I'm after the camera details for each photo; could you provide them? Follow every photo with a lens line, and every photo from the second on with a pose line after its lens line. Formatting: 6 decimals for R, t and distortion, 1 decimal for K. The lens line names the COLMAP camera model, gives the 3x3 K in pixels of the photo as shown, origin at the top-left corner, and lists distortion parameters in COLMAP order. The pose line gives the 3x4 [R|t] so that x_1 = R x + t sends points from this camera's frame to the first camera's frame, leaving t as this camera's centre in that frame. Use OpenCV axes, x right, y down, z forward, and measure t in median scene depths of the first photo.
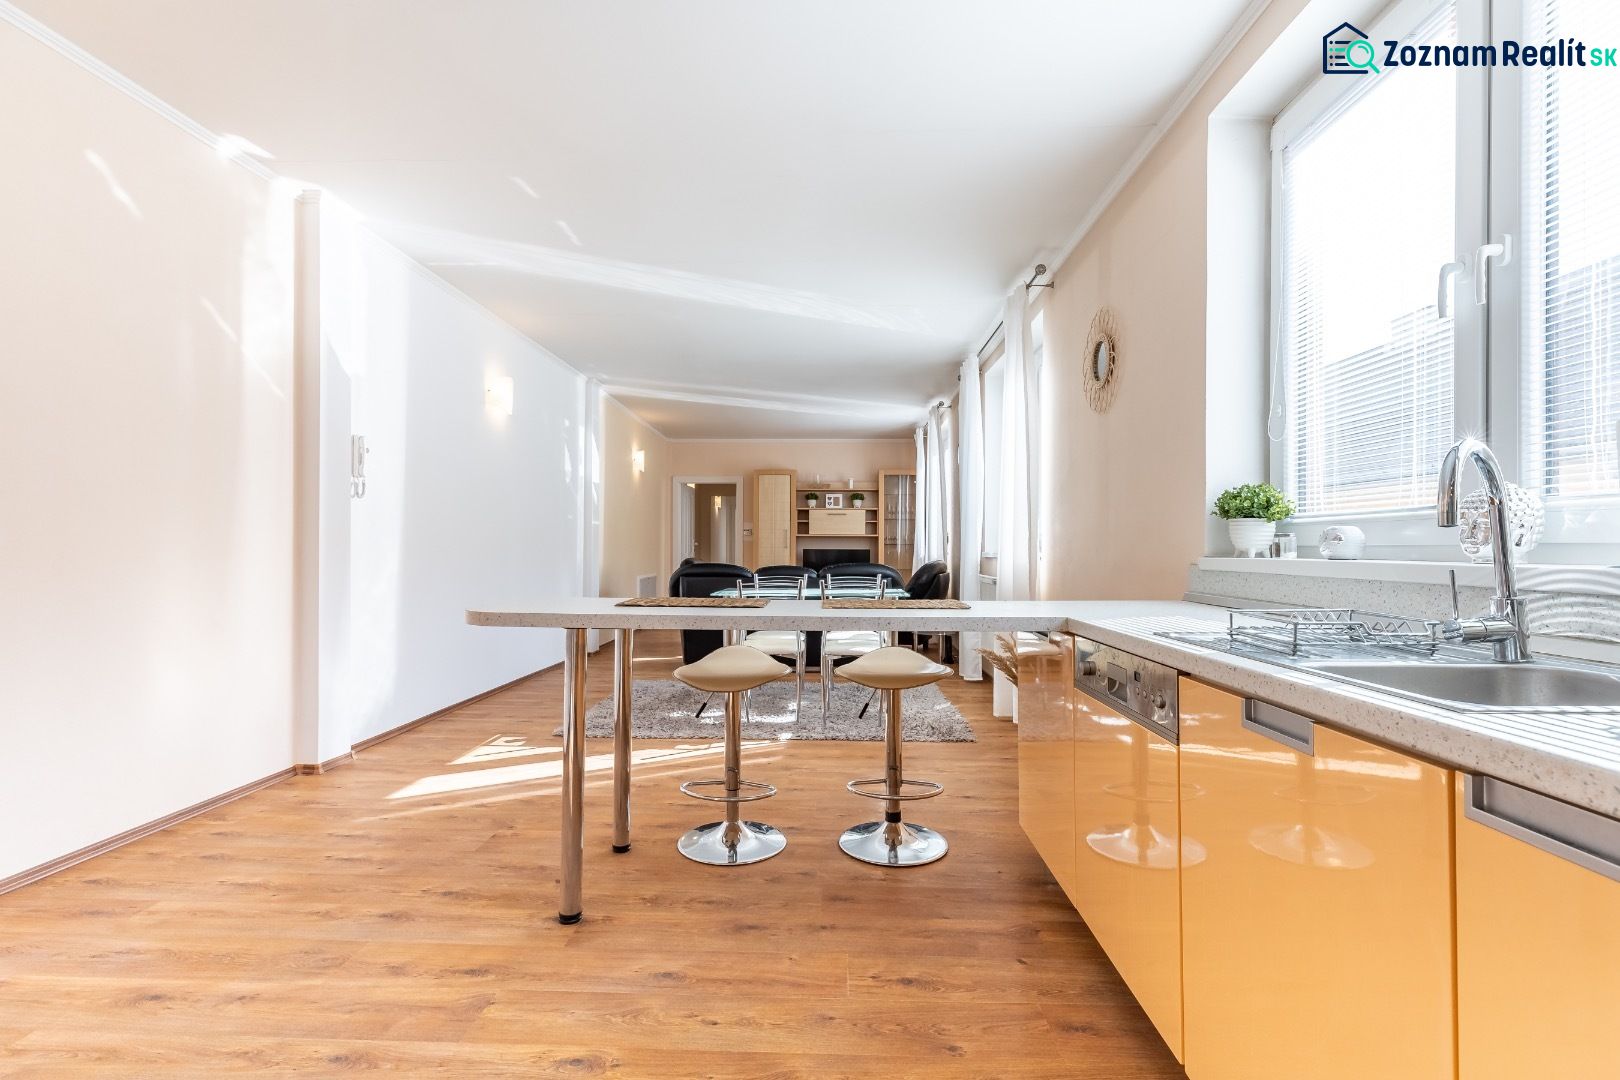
lens RADIAL K [[731.8, 0, 805.3], [0, 731.8, 545.3], [0, 0, 1]] dist [0.001108, 0.000099]
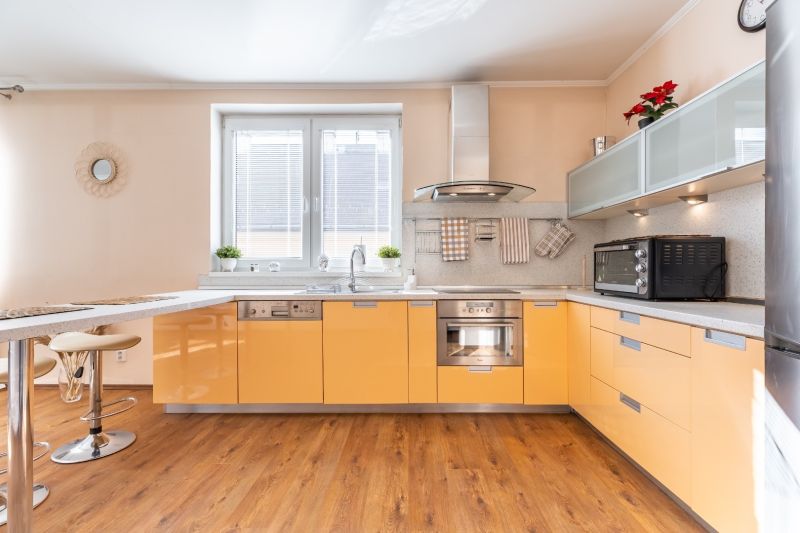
lens RADIAL K [[367.8, 0, 402.2], [0, 367.8, 268.4], [0, 0, 1]] dist [0.001595, 0.000705]
pose [[-0.021518, -0.003487, 0.999762, -0.626473], [-0.001234, 0.999993, 0.003461, -0.001496], [-0.999768, -0.001160, -0.021522, 0.275618]]
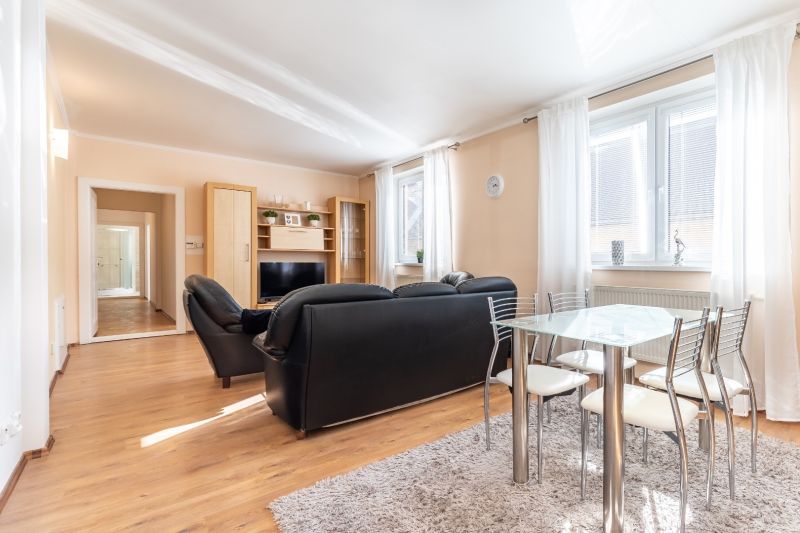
lens RADIAL K [[392.2, 0, 490.6], [0, 392.2, 265.0], [0, 0, 1]] dist [0.003282, 0.000445]
pose [[0.712171, -0.007950, 0.701961, -0.614238], [-0.002930, 0.999893, 0.014298, -0.001029], [-0.701999, -0.012240, 0.712072, 1.273550]]
